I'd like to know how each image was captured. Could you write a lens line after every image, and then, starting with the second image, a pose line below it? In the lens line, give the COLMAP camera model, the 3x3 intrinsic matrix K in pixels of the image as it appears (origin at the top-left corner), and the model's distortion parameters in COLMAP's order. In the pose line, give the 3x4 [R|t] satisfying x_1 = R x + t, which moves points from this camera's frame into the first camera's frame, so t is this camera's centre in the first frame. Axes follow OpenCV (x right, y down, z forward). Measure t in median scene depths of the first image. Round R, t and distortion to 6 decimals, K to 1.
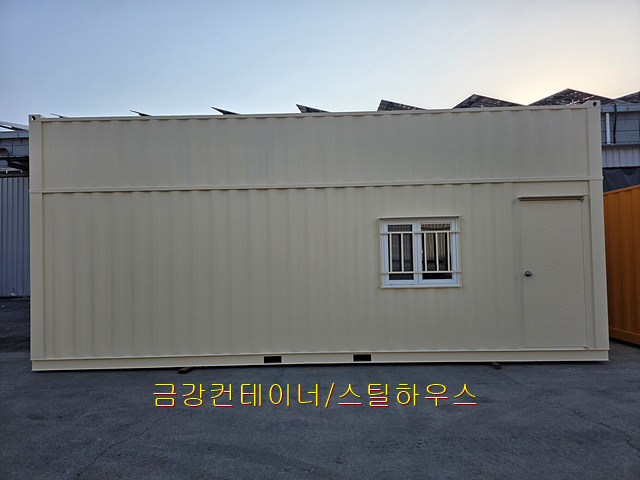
lens RADIAL K [[427.2, 0, 322.2], [0, 427.2, 242.2], [0, 0, 1]] dist [0.061791, -0.054784]
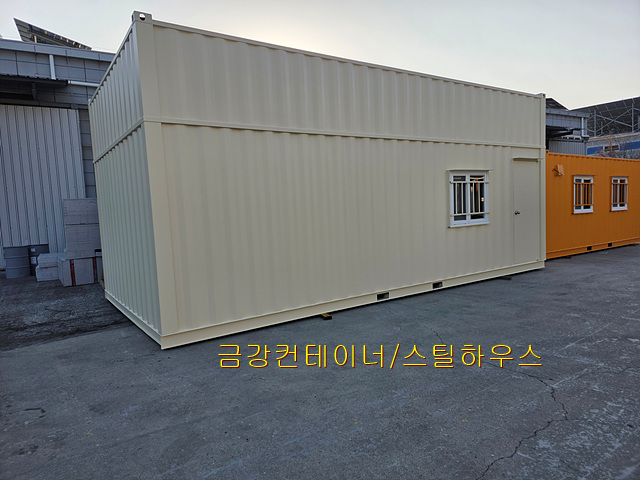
lens RADIAL K [[427.2, 0, 322.2], [0, 427.2, 242.2], [0, 0, 1]] dist [0.061791, -0.054784]
pose [[0.821351, -0.062290, 0.567012, -0.859215], [0.007845, 0.995159, 0.097962, 0.025577], [-0.570370, -0.076013, 0.817863, 0.198233]]
